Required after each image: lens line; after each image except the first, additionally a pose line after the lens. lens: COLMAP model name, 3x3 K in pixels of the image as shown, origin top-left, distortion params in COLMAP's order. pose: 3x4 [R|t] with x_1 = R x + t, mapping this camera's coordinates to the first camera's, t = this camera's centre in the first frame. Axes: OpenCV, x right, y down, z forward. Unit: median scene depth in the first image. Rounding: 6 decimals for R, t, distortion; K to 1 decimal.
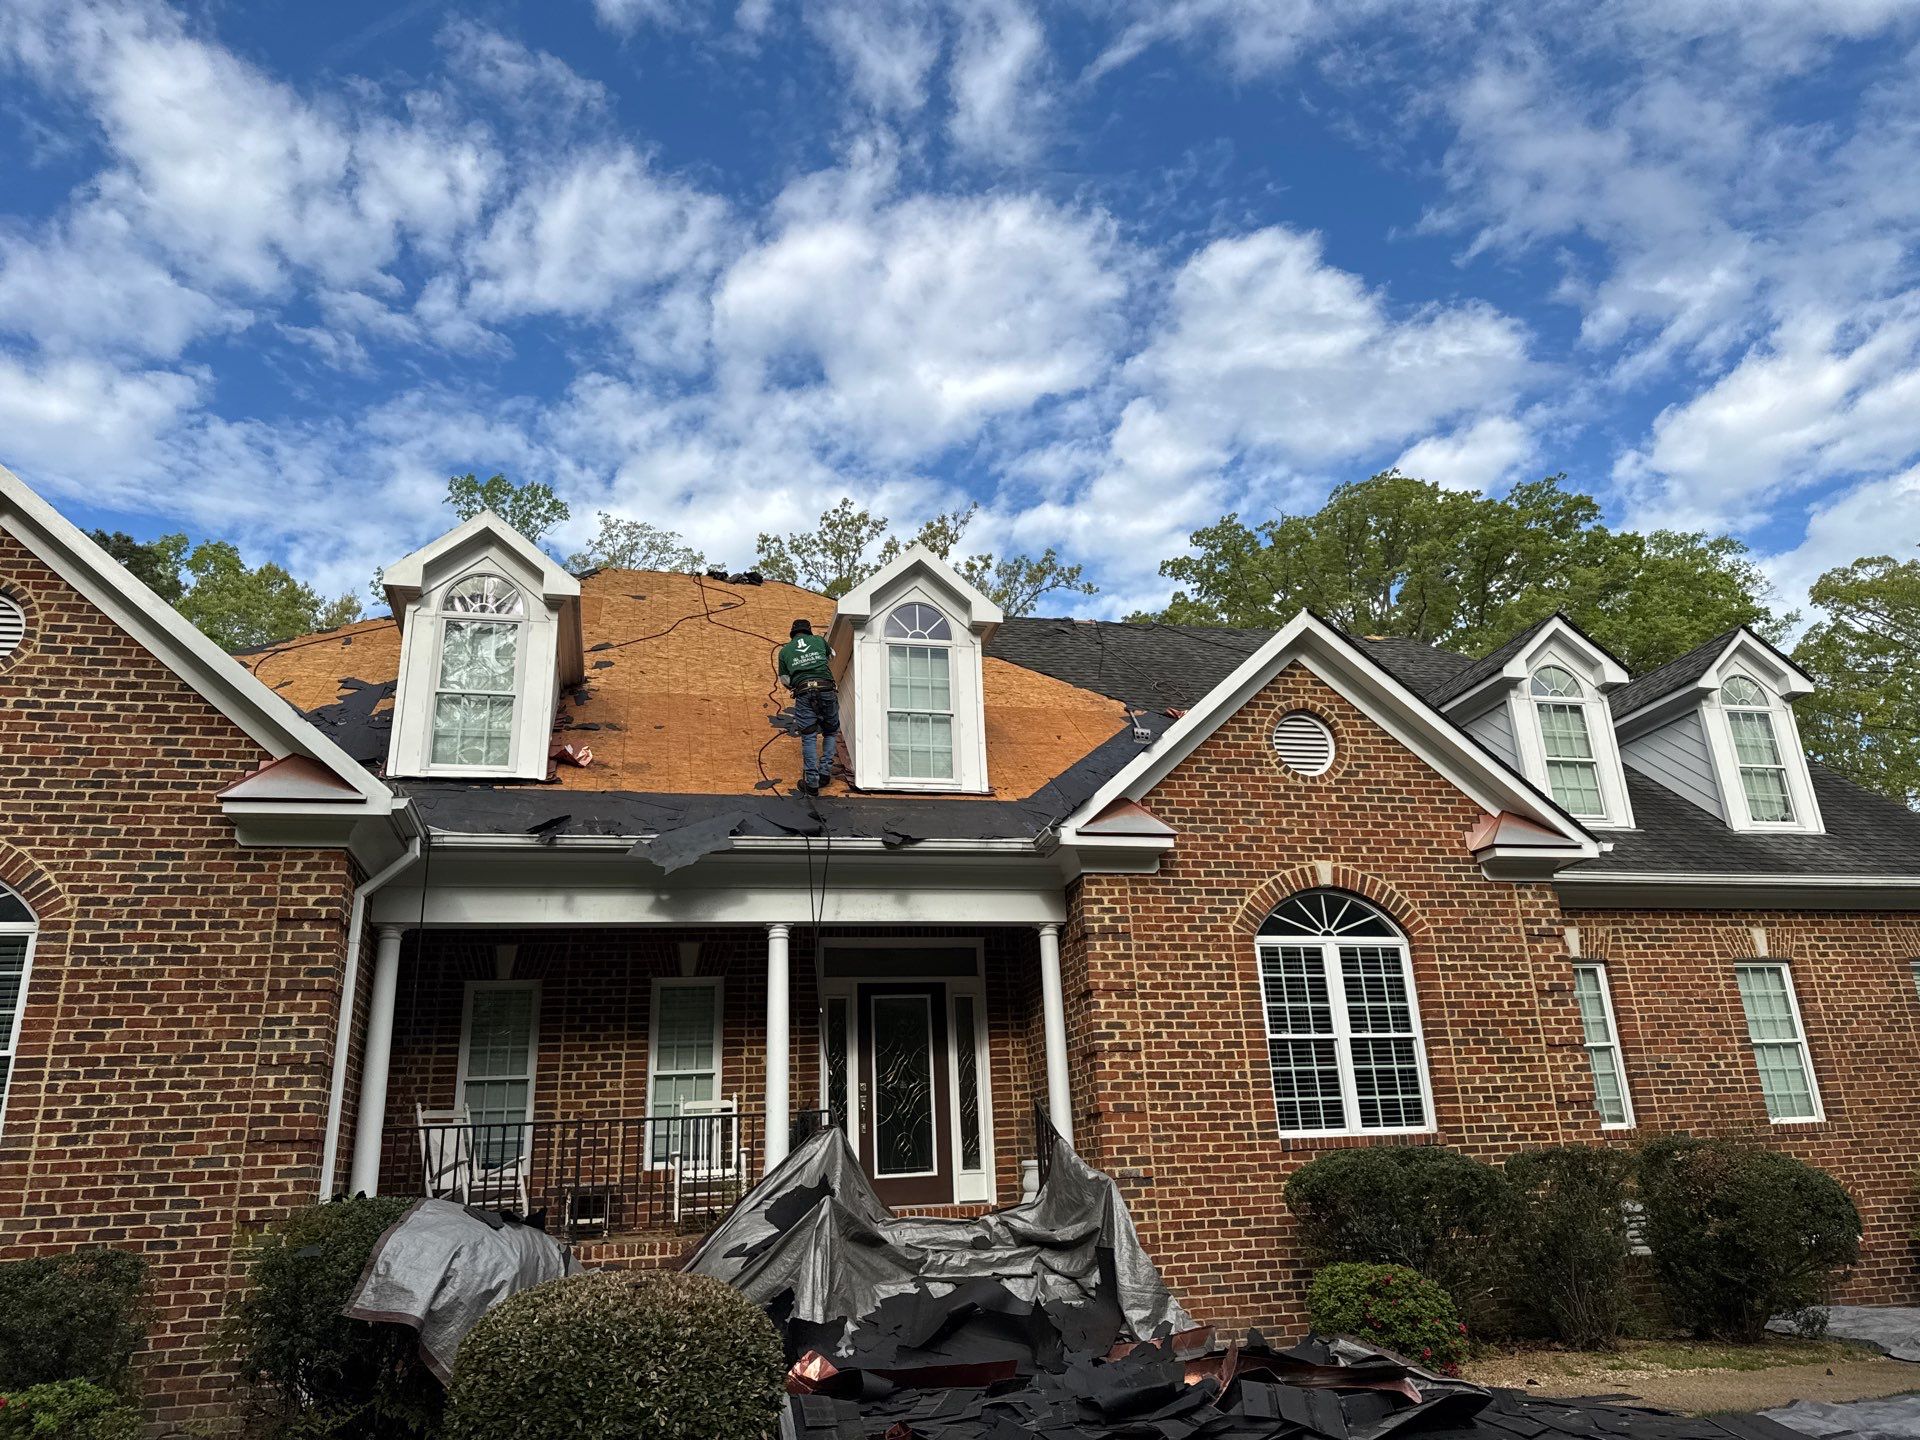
lens RADIAL K [[1345.9, 0, 968.3], [0, 1345.9, 708.0], [0, 0, 1]] dist [0.049274, -0.057379]
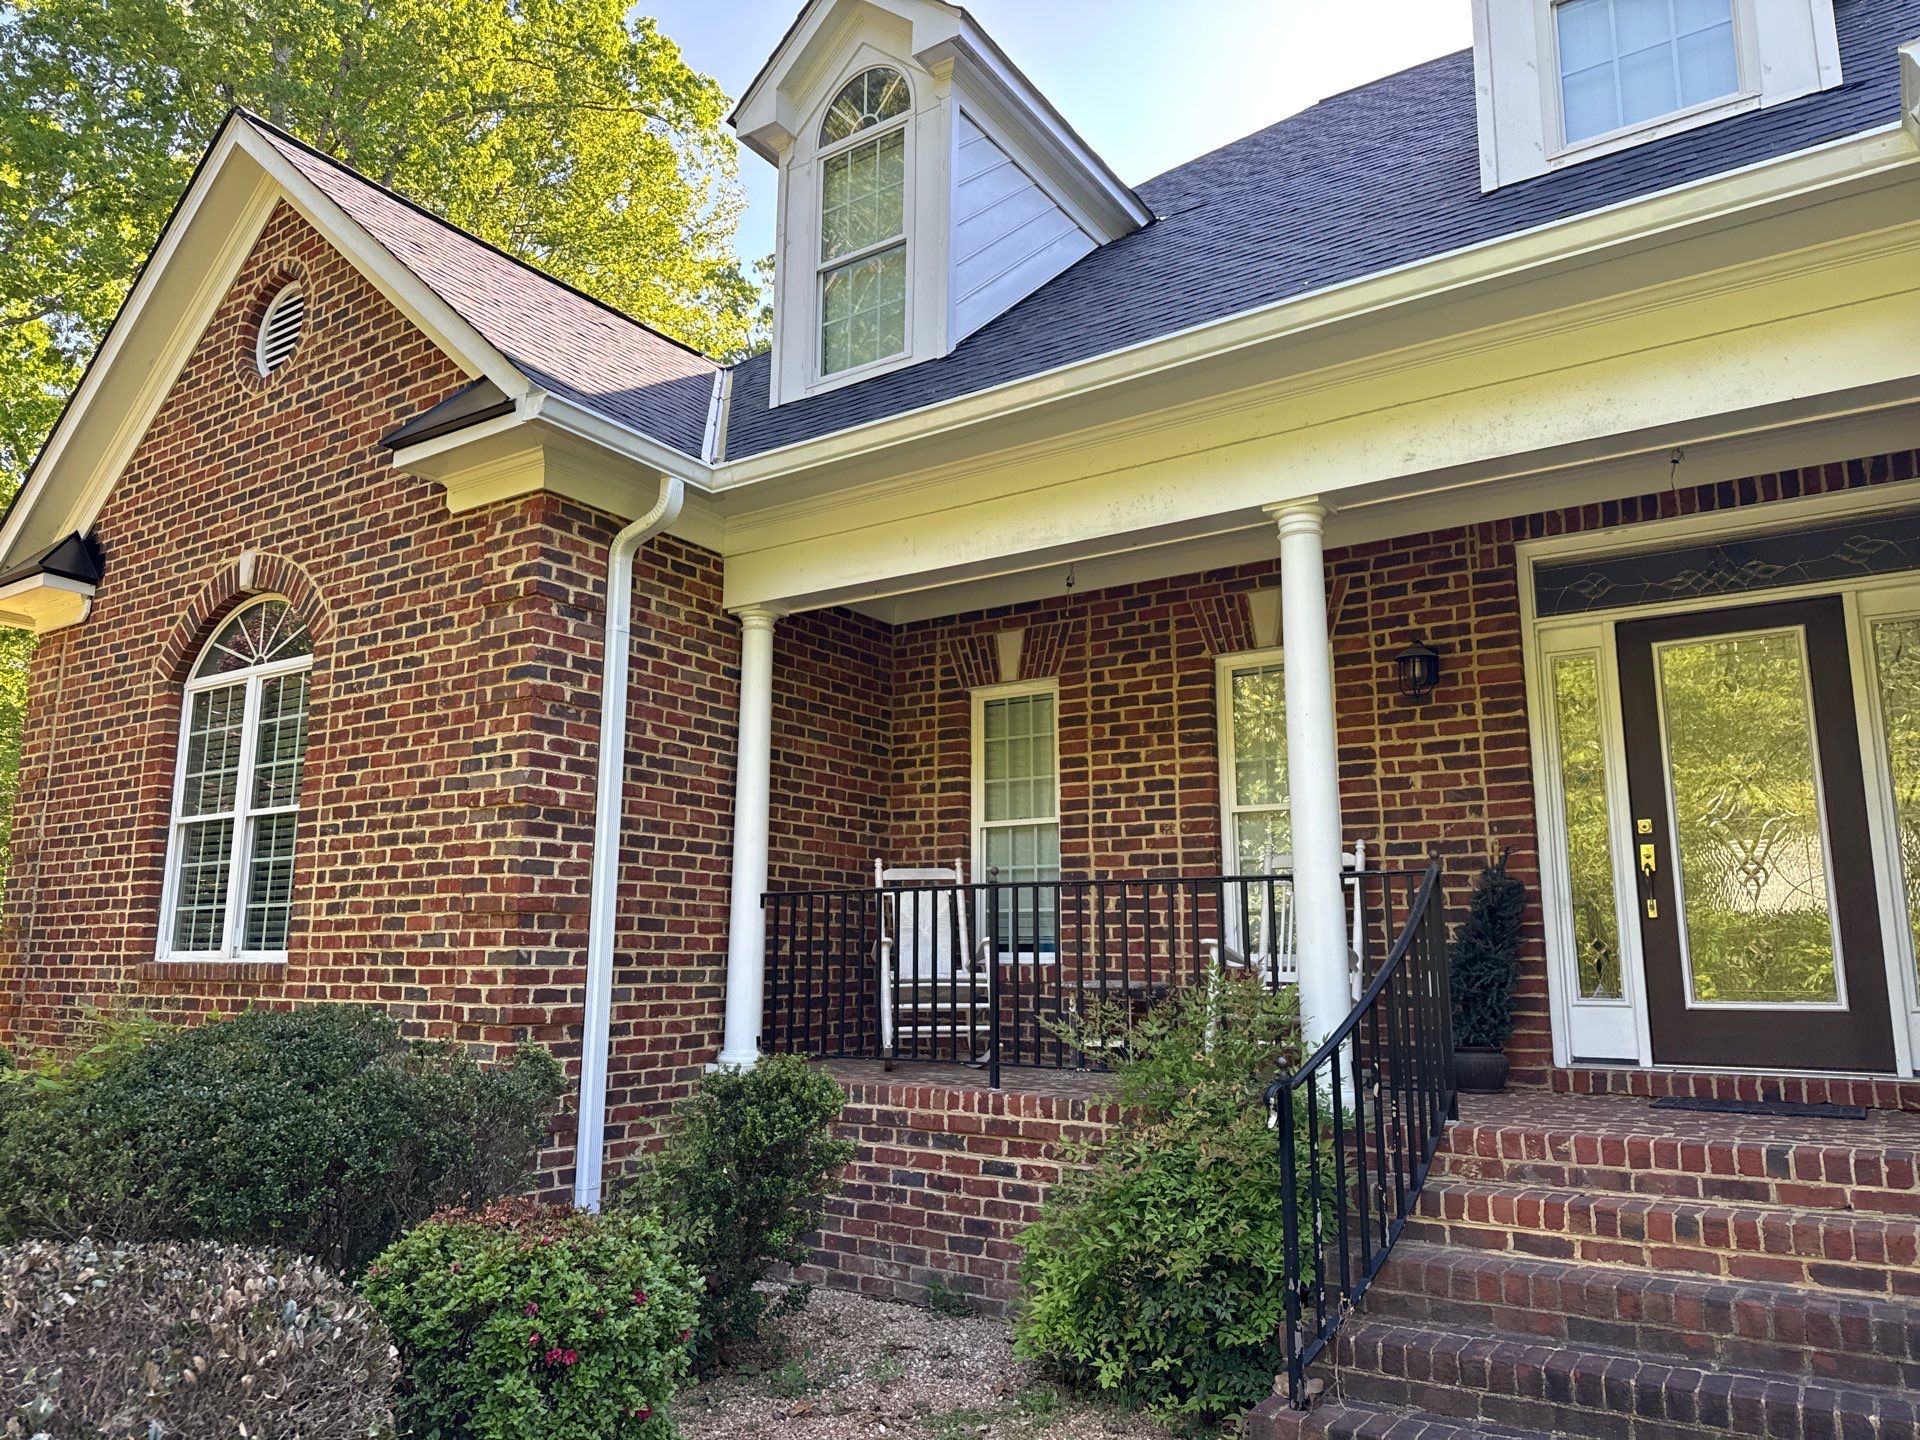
lens RADIAL K [[1328.5, 0, 952.9], [0, 1328.5, 739.5], [0, 0, 1]] dist [0.167228, -0.331218]
pose [[0.667270, -0.078979, -0.740617, 0.132121], [0.216317, 0.972051, 0.091235, 0.174413], [0.712712, -0.221086, 0.665705, 0.575654]]
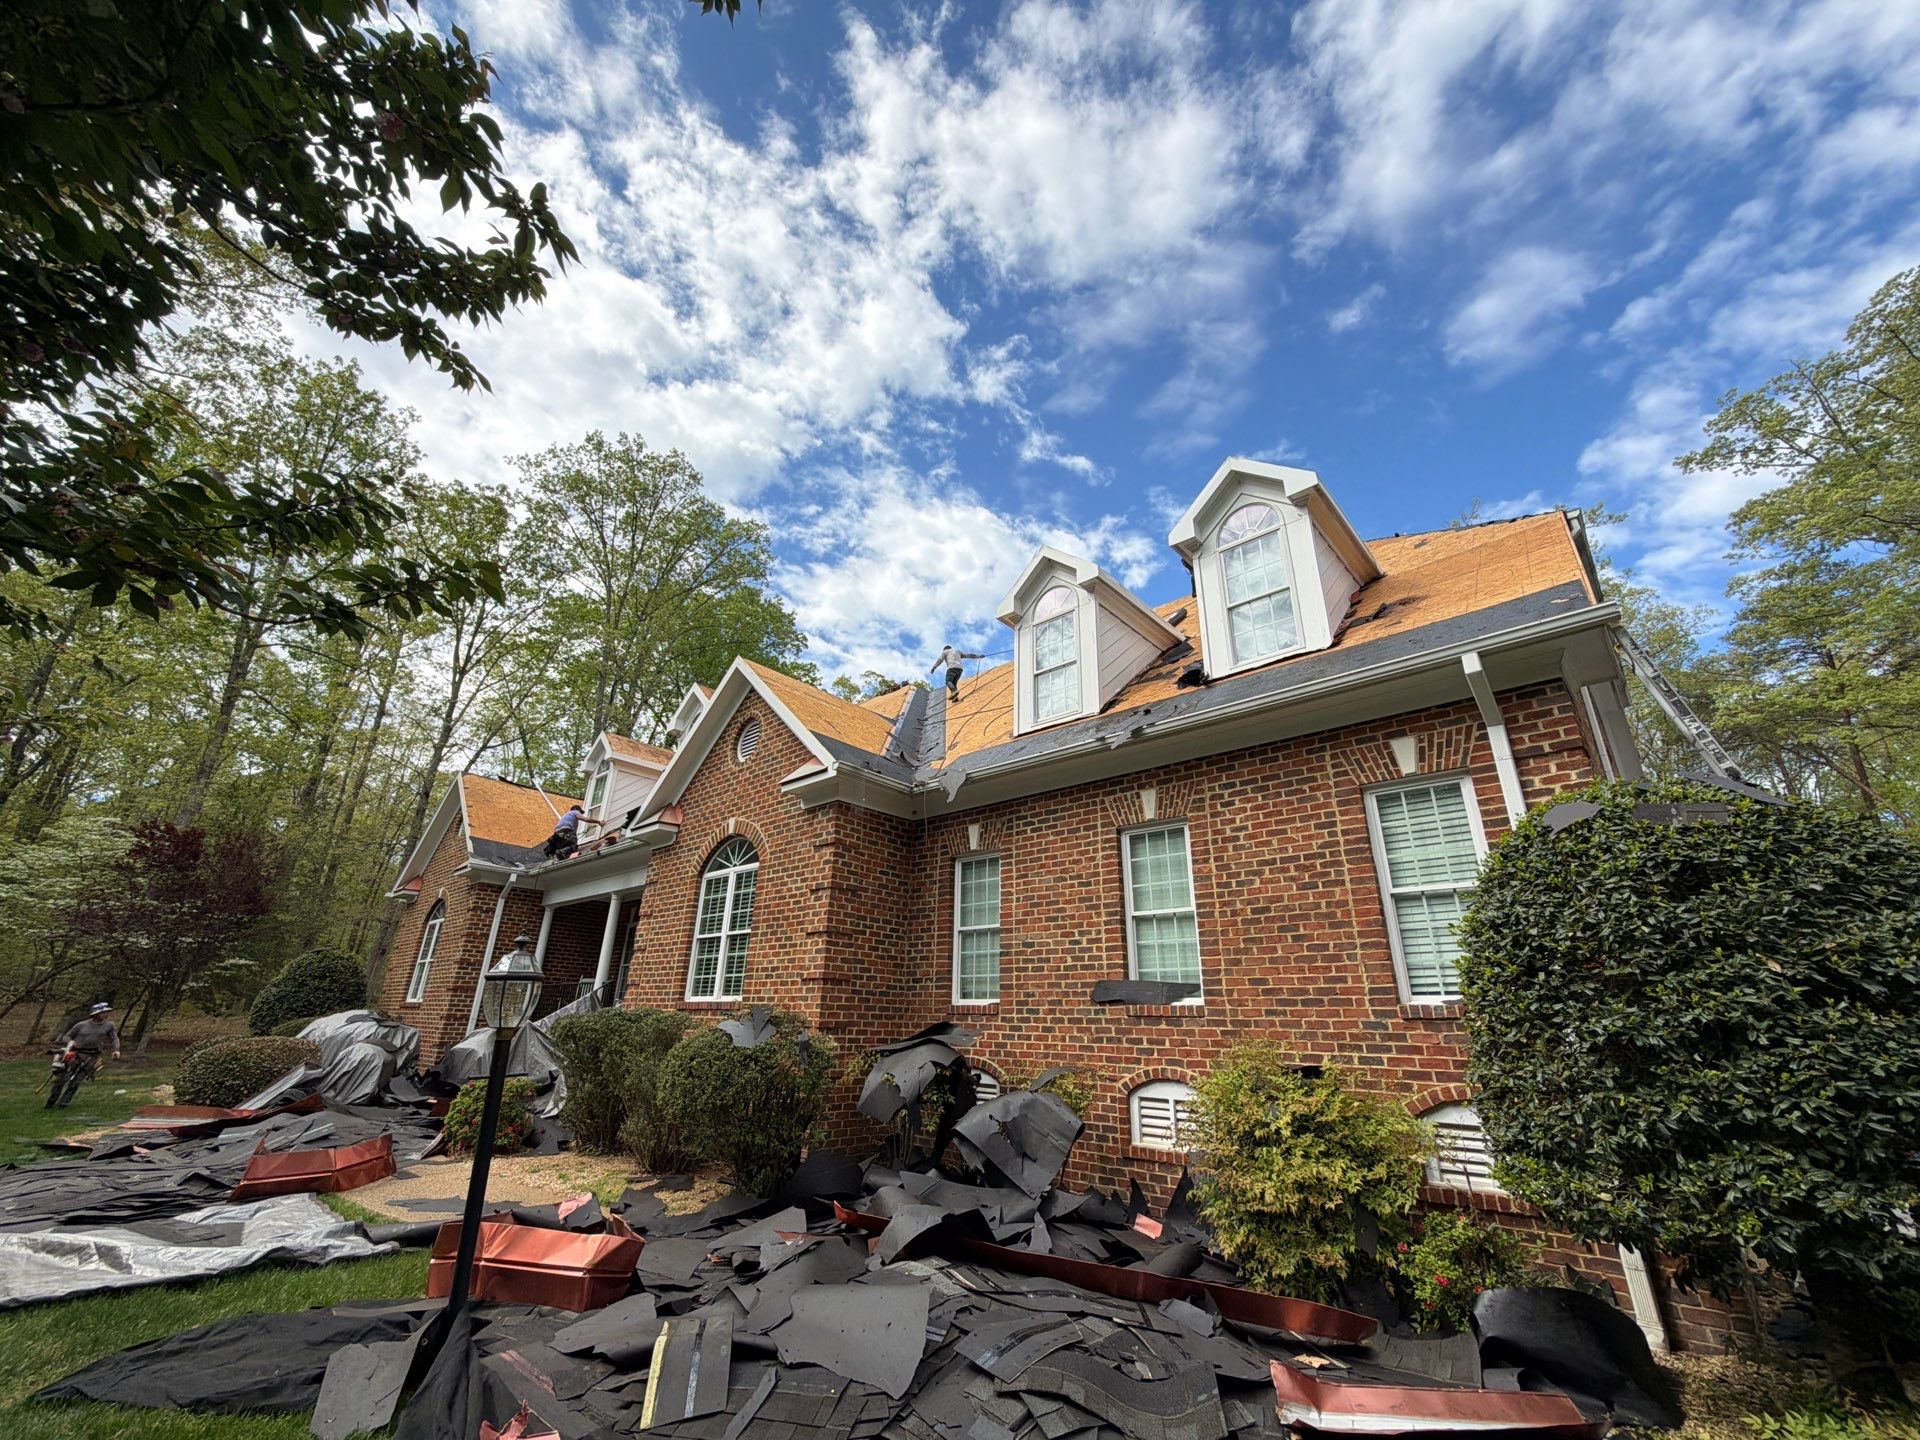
lens RADIAL K [[769.1, 0, 957.1], [0, 769.1, 718.1], [0, 0, 1]] dist [-0.001656, 0.000806]
pose [[0.549733, -0.260904, -0.793551, 1.196050], [0.231339, 0.960367, -0.155489, 0.212844], [0.802668, -0.098102, 0.588303, 0.758765]]
